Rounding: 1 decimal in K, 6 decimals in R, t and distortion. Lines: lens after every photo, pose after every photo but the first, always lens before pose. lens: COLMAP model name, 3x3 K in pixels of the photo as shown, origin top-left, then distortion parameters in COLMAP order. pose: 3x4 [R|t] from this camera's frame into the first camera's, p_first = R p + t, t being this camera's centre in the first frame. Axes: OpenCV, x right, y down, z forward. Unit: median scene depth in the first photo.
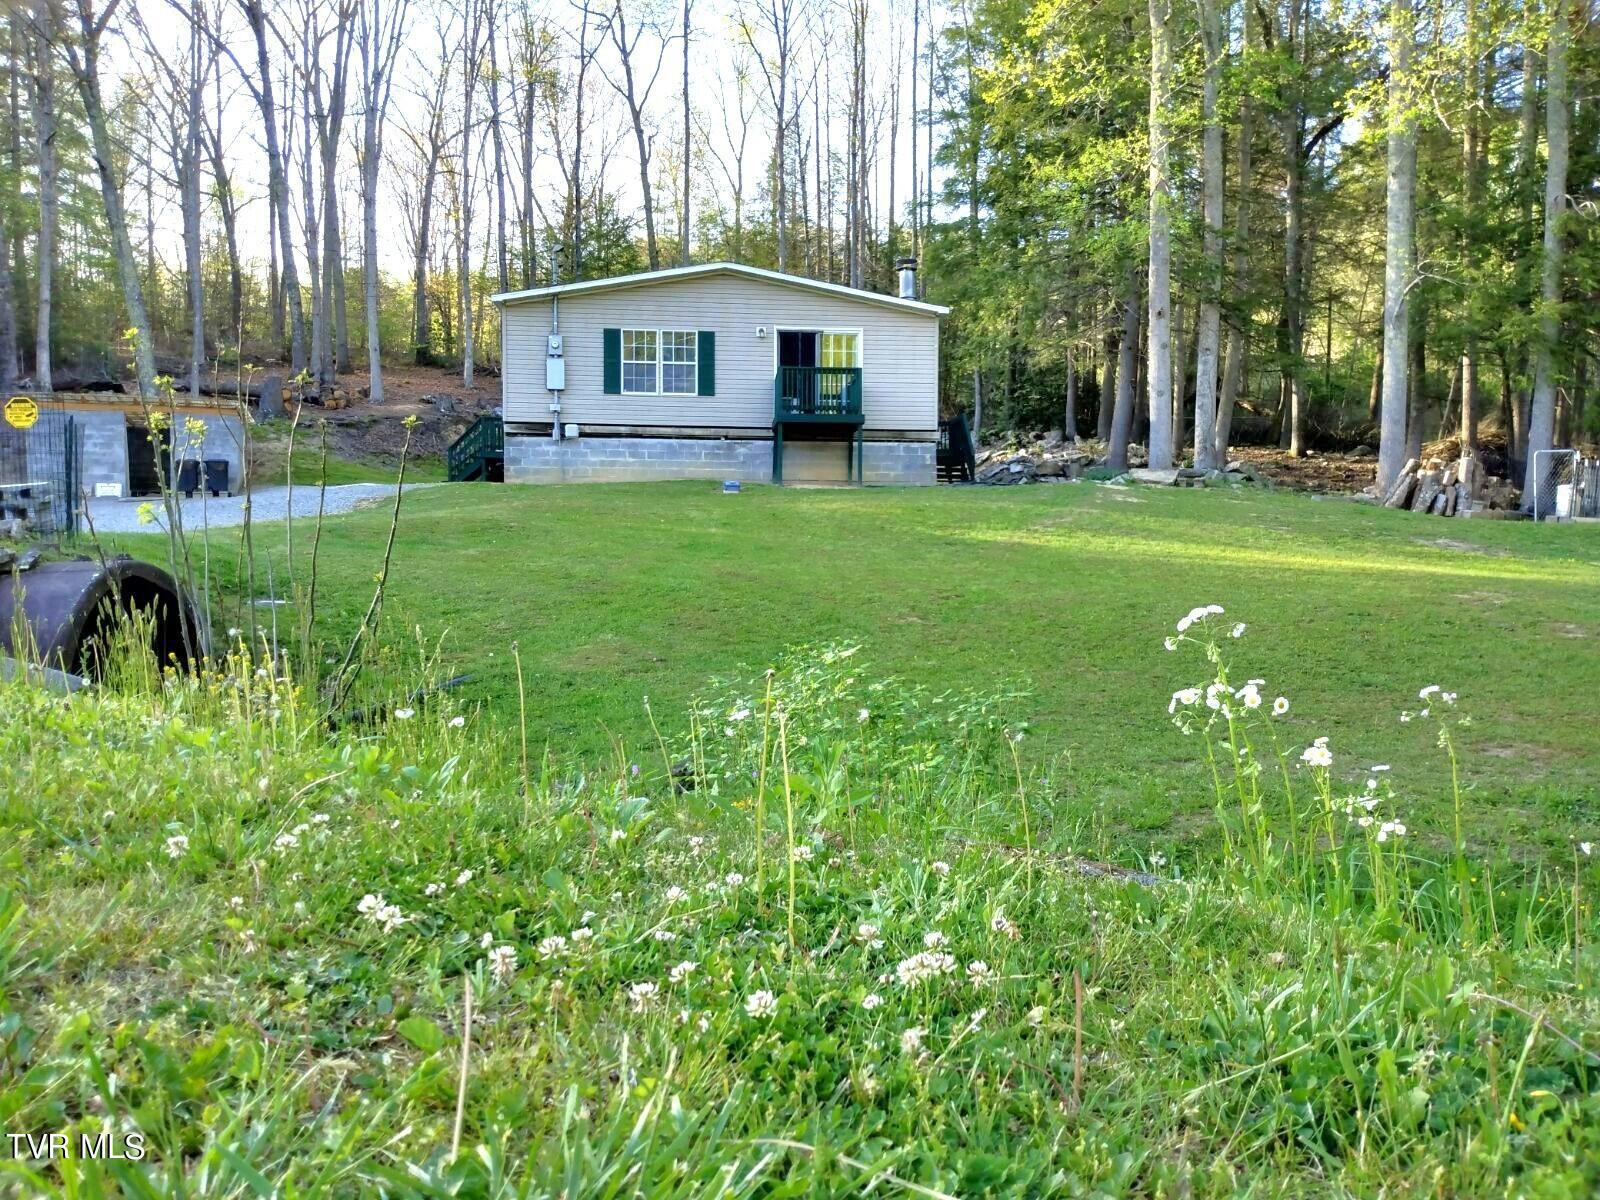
lens RADIAL K [[1201.9, 0, 800.0], [0, 1201.9, 600.0], [0, 0, 1]] dist [0.079824, -0.151089]
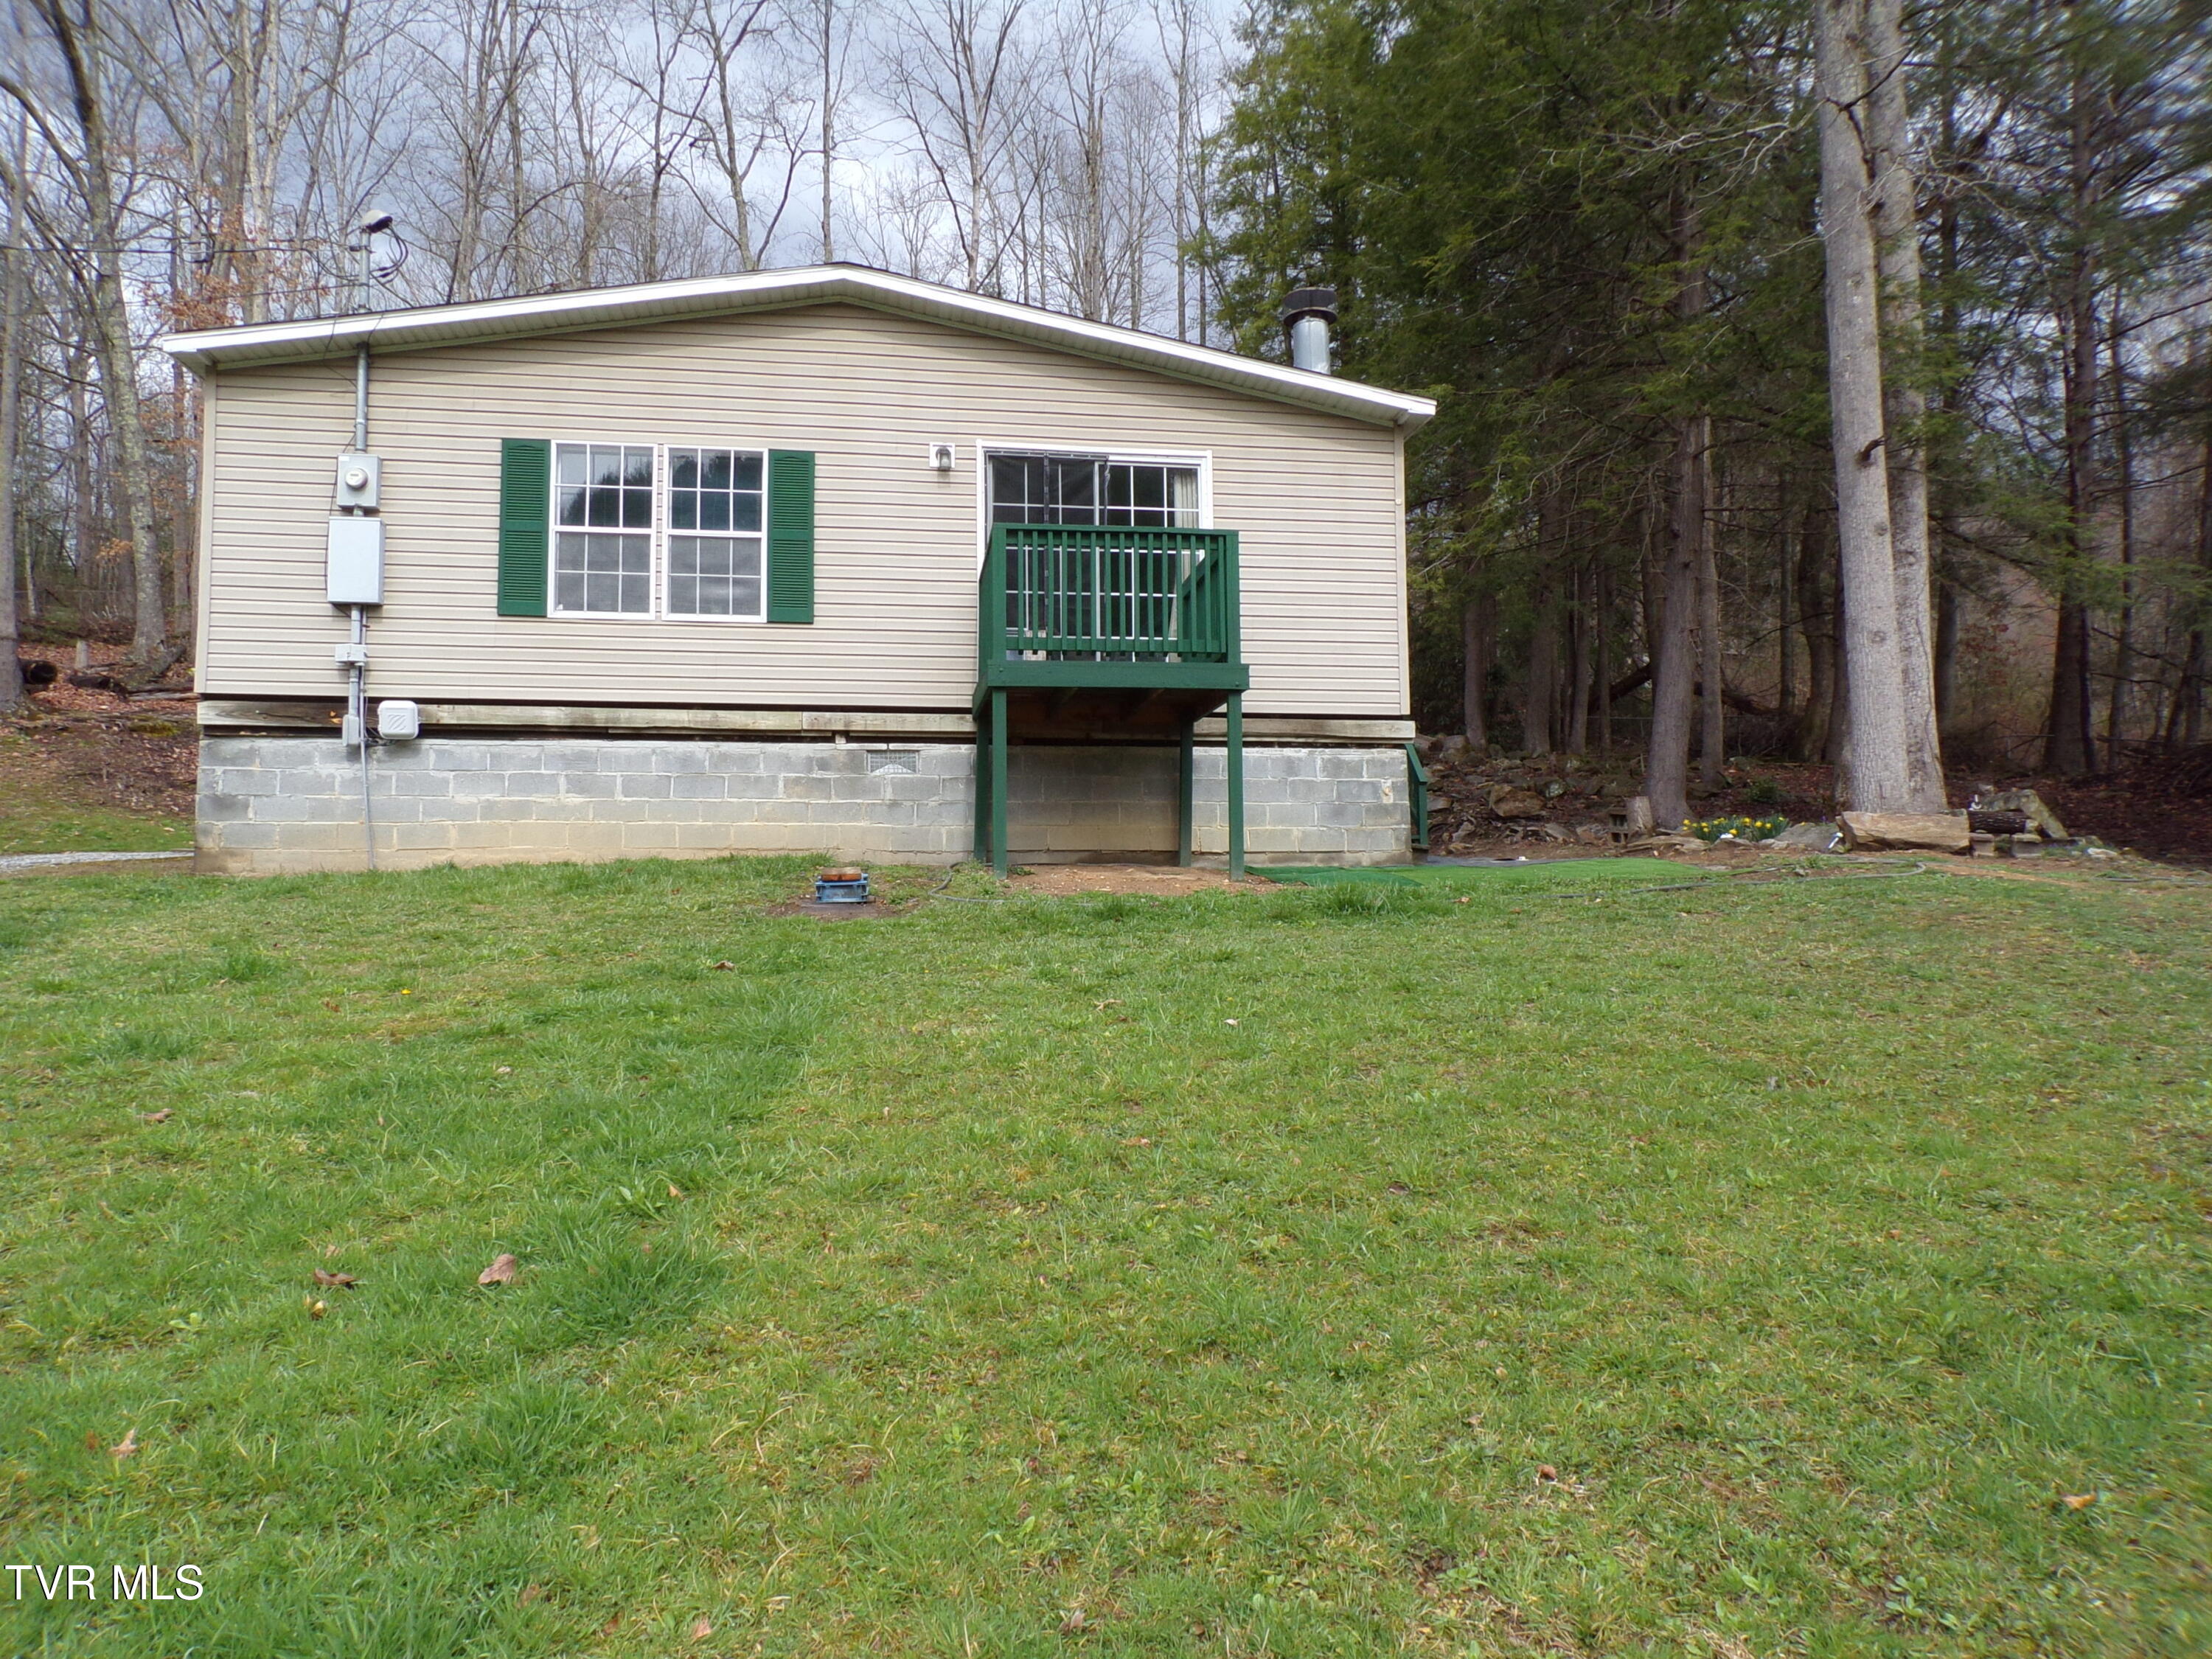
lens RADIAL K [[1581.9, 0, 1106.0], [0, 1581.9, 829.5], [0, 0, 1]] dist [0.007085, -0.003337]
pose [[0.997617, -0.007949, 0.068529, -0.016014], [0.013949, 0.996065, -0.087521, -0.064594], [-0.067564, 0.088268, 0.993803, 0.526742]]
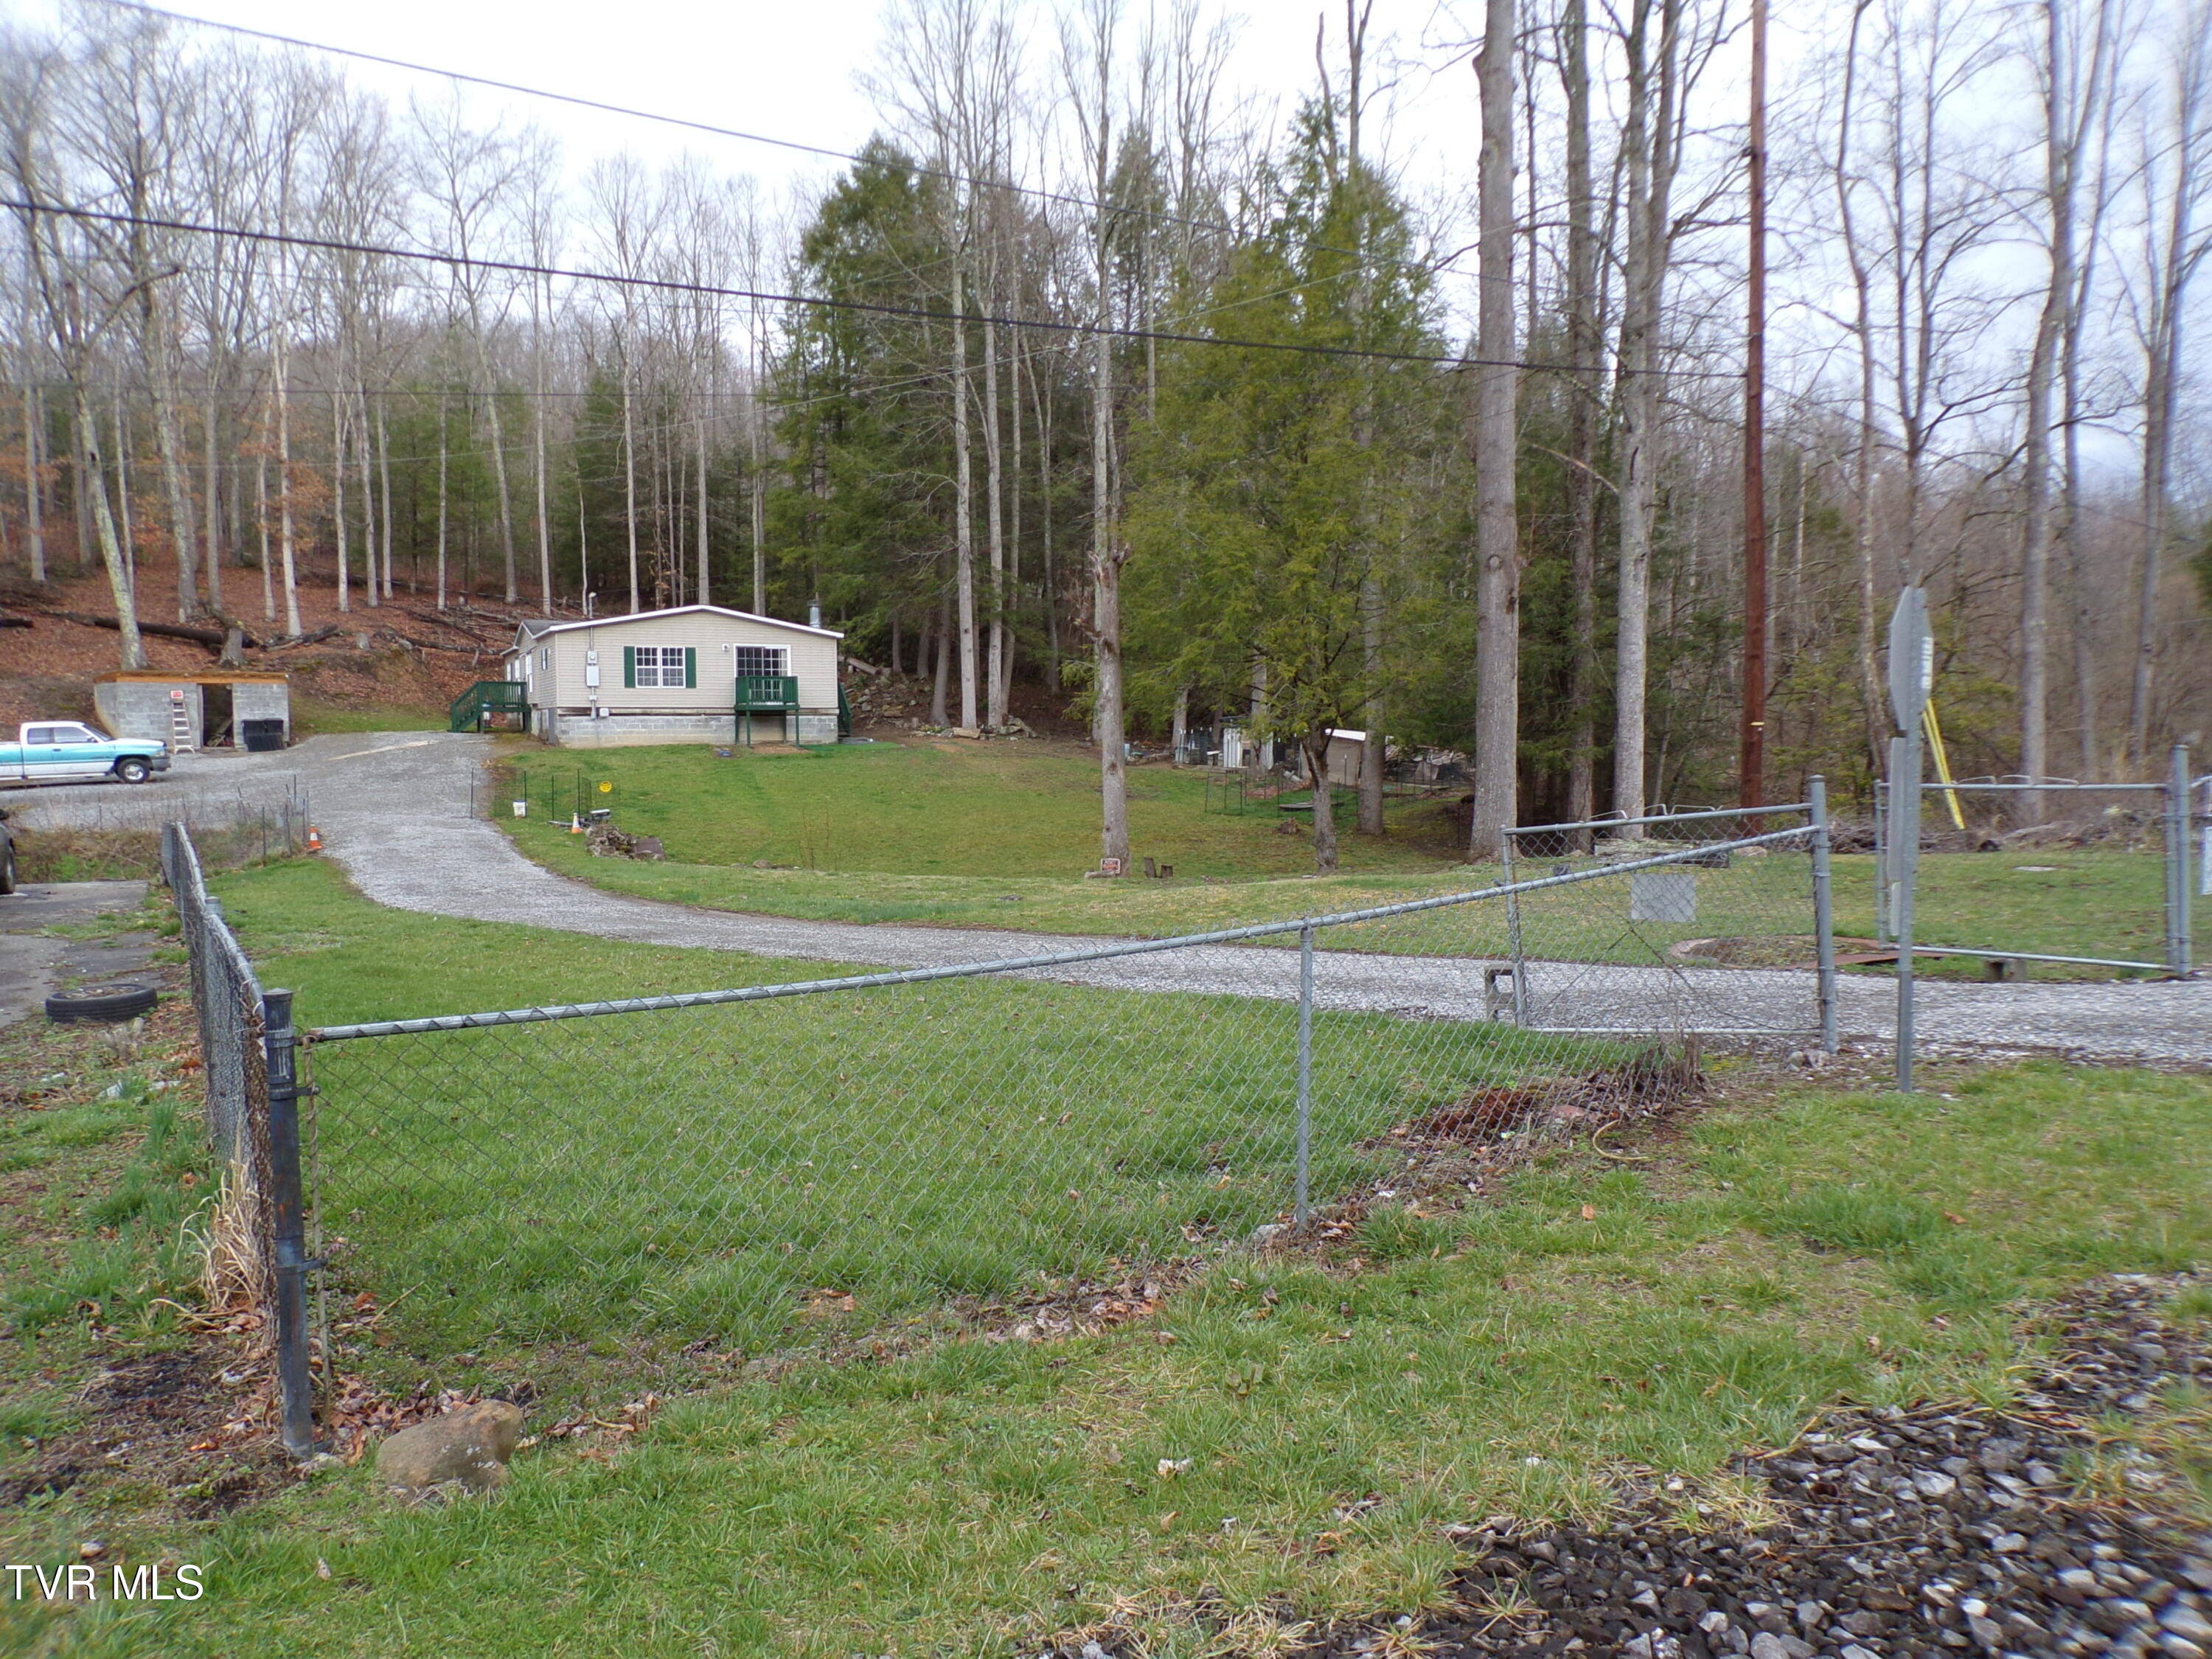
lens RADIAL K [[1581.9, 0, 1106.0], [0, 1581.9, 829.5], [0, 0, 1]] dist [0.007085, -0.003337]
pose [[0.936471, -0.033553, 0.349137, -0.297370], [0.022009, 0.999074, 0.036982, -0.050775], [-0.350055, -0.026948, 0.936342, -1.118206]]
